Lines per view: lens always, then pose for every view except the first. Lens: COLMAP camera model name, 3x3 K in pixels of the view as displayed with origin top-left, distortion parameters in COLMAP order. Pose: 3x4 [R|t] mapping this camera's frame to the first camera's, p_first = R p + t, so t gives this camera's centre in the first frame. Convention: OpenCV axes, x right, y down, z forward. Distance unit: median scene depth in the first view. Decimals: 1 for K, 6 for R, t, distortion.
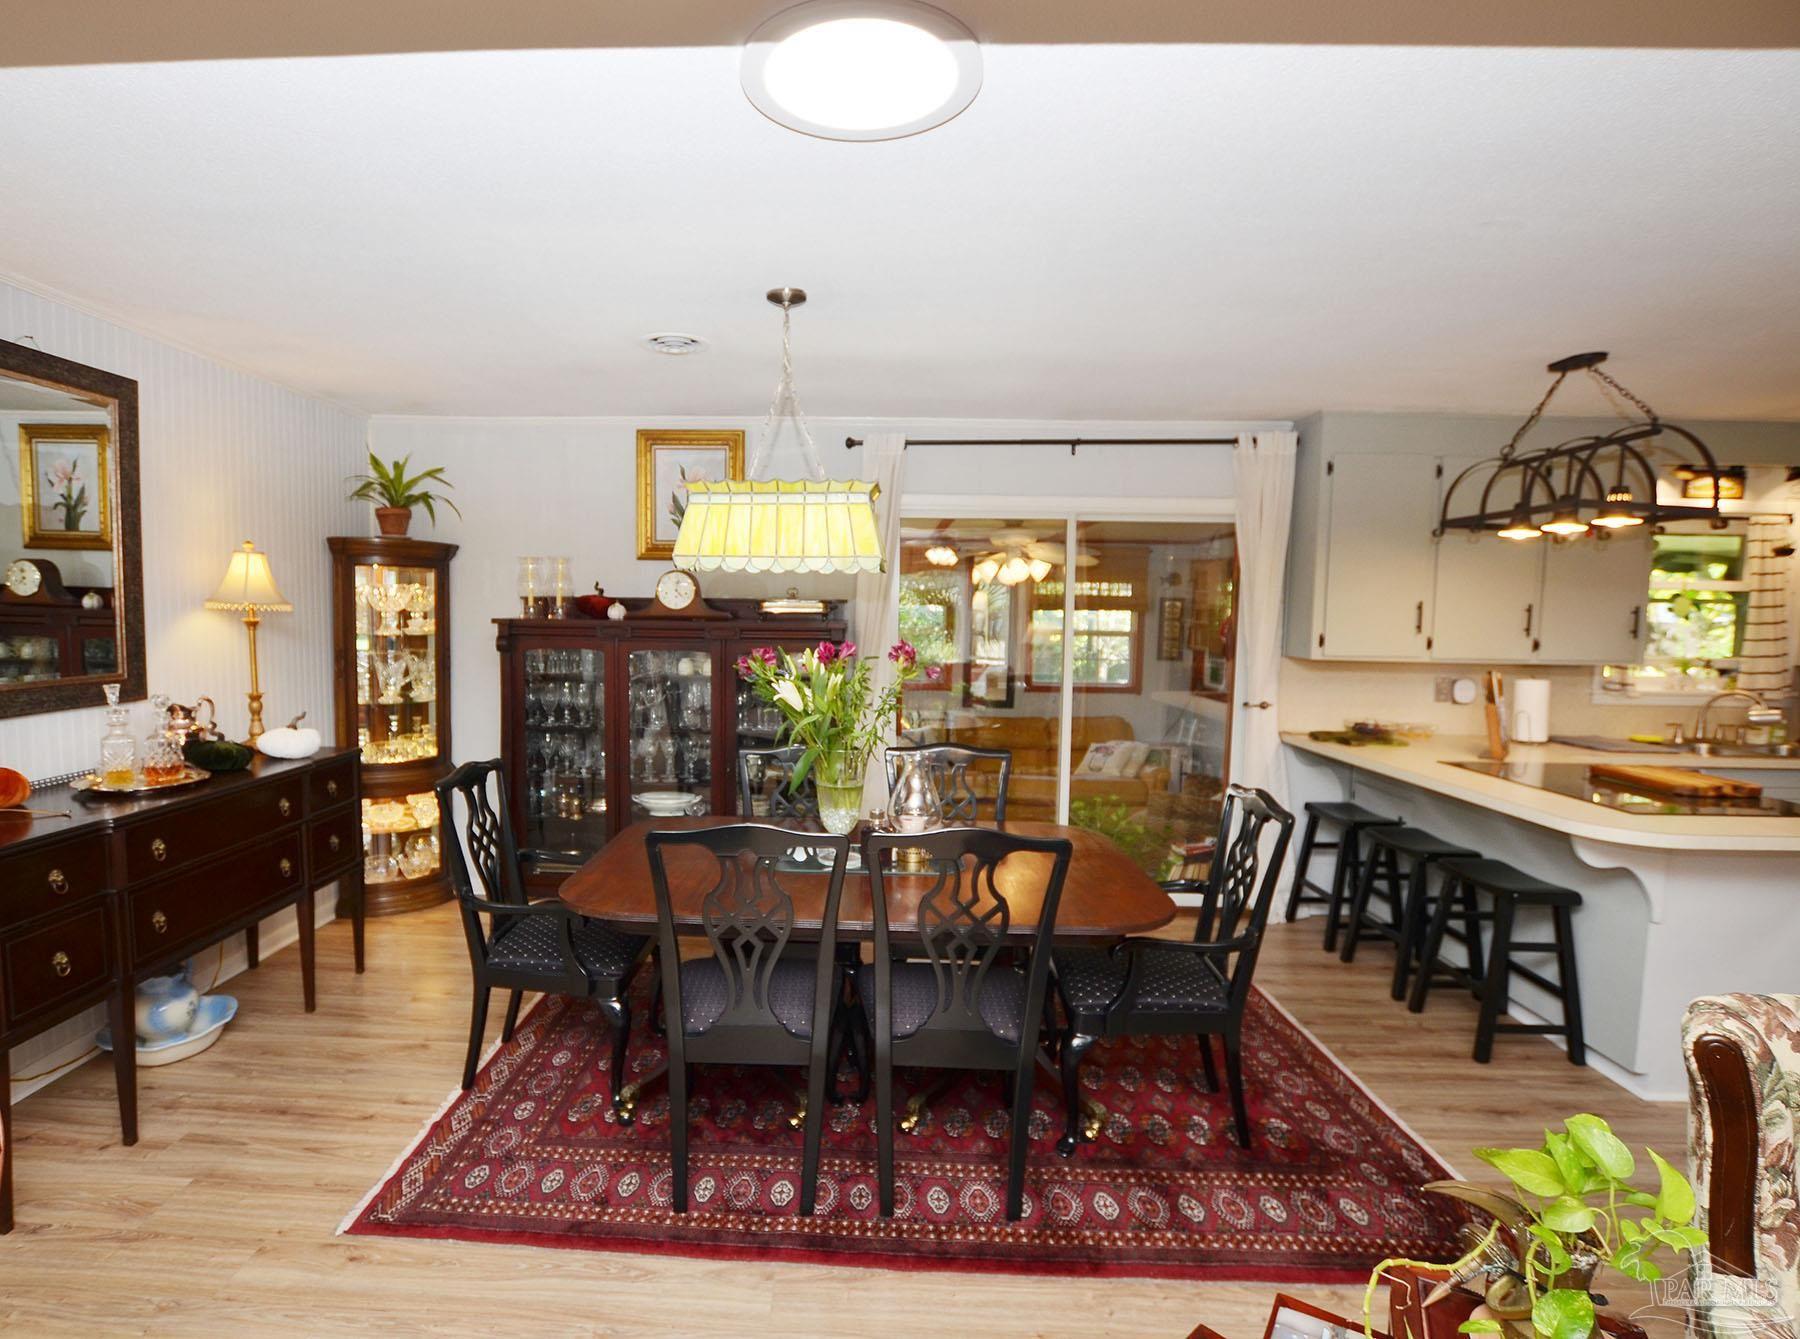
lens RADIAL K [[855.7, 0, 900.0], [0, 855.7, 669.5], [0, 0, 1]] dist [-0.023434, 0.000251]
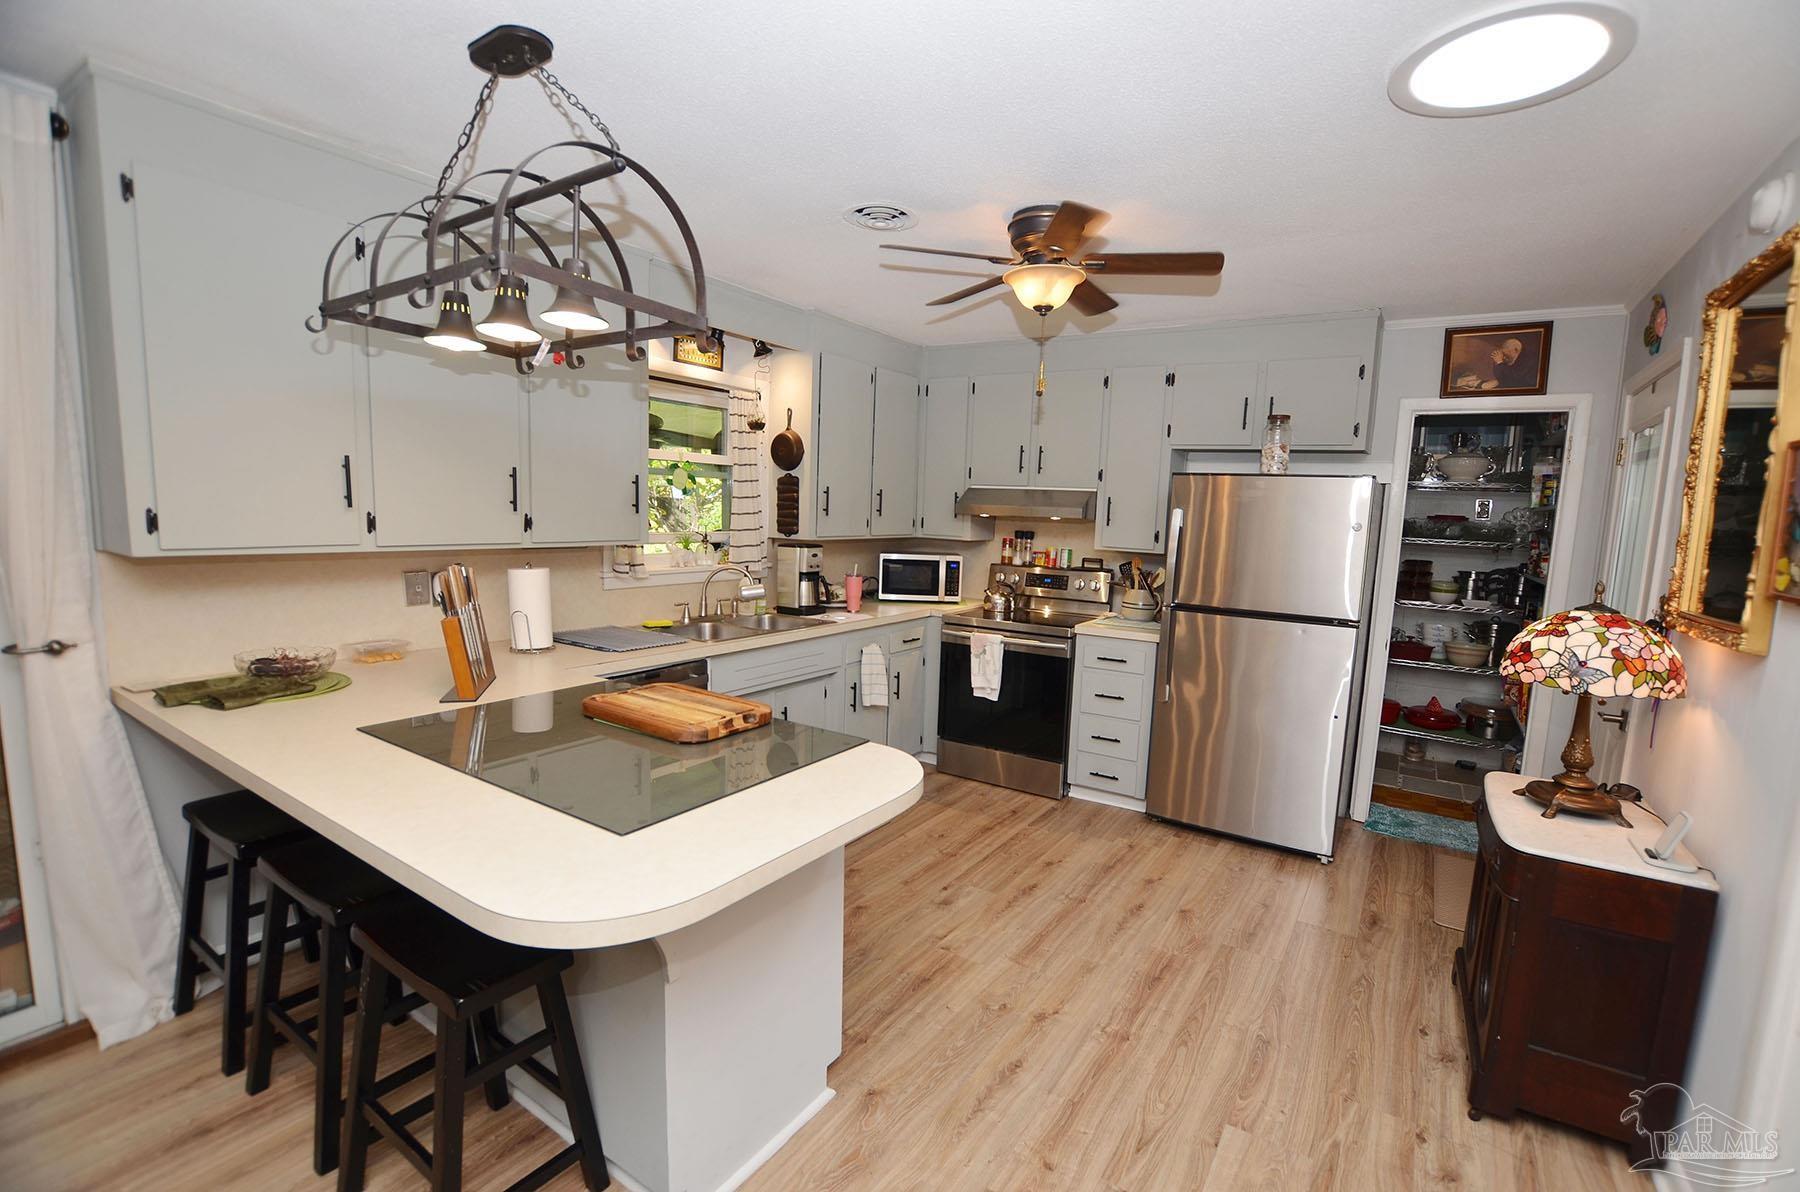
lens RADIAL K [[779.0, 0, 907.8], [0, 779.0, 608.2], [0, 0, 1]] dist [-0.000696, -0.000096]
pose [[0.520539, -0.109600, 0.846775, 0.319876], [0.035298, 0.993642, 0.106910, -0.014900], [-0.853108, -0.025761, 0.521098, 0.332987]]
